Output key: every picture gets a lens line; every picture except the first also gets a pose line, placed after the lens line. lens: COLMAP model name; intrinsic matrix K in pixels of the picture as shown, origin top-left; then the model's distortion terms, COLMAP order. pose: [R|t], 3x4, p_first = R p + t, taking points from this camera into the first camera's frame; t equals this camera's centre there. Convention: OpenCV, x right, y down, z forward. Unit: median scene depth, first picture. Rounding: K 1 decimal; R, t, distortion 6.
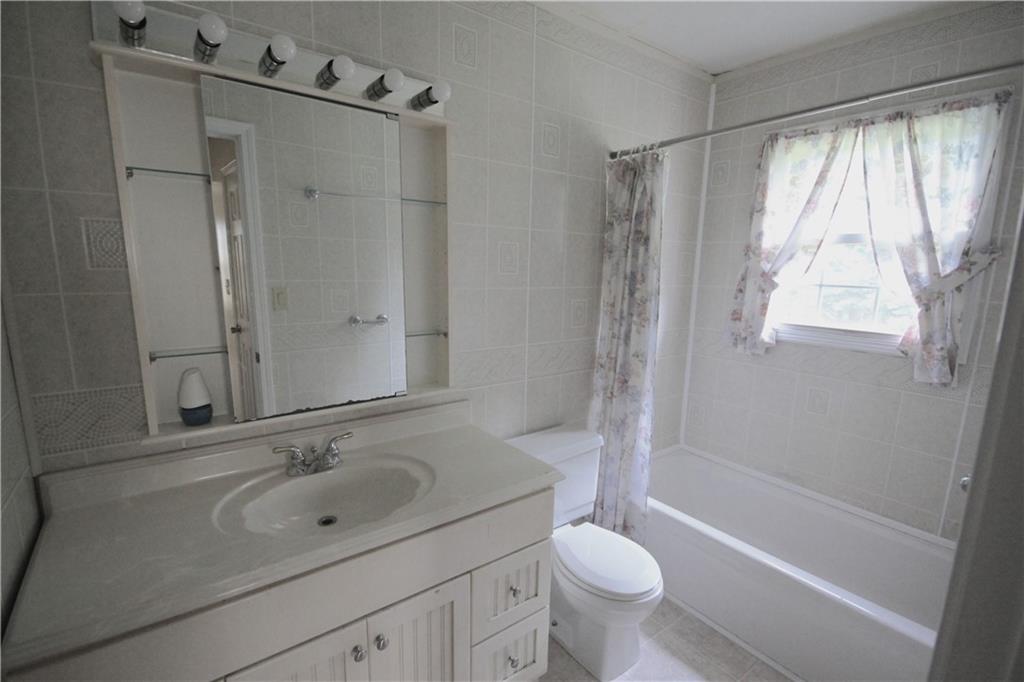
lens RADIAL K [[476.0, 0, 510.5], [0, 476.0, 358.1], [0, 0, 1]] dist [0.006422, -0.007121]
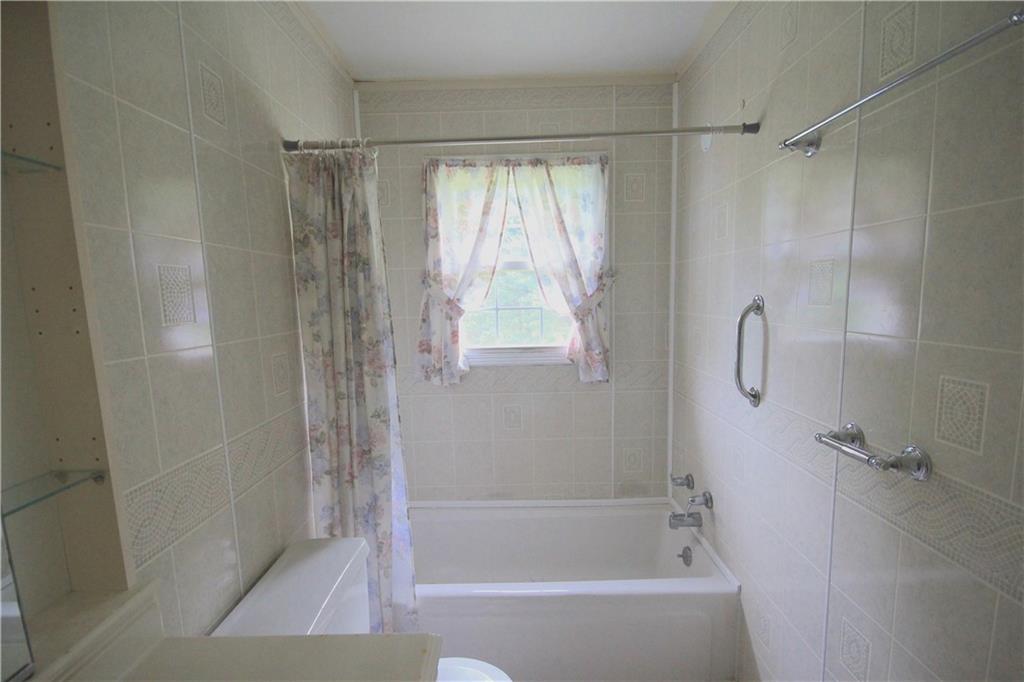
lens RADIAL K [[476.0, 0, 510.5], [0, 476.0, 358.1], [0, 0, 1]] dist [0.006422, -0.007121]
pose [[0.600657, -0.141726, 0.786845, -0.190744], [0.189599, 0.981339, 0.032023, -0.078343], [-0.776700, 0.129950, 0.616320, 0.355506]]
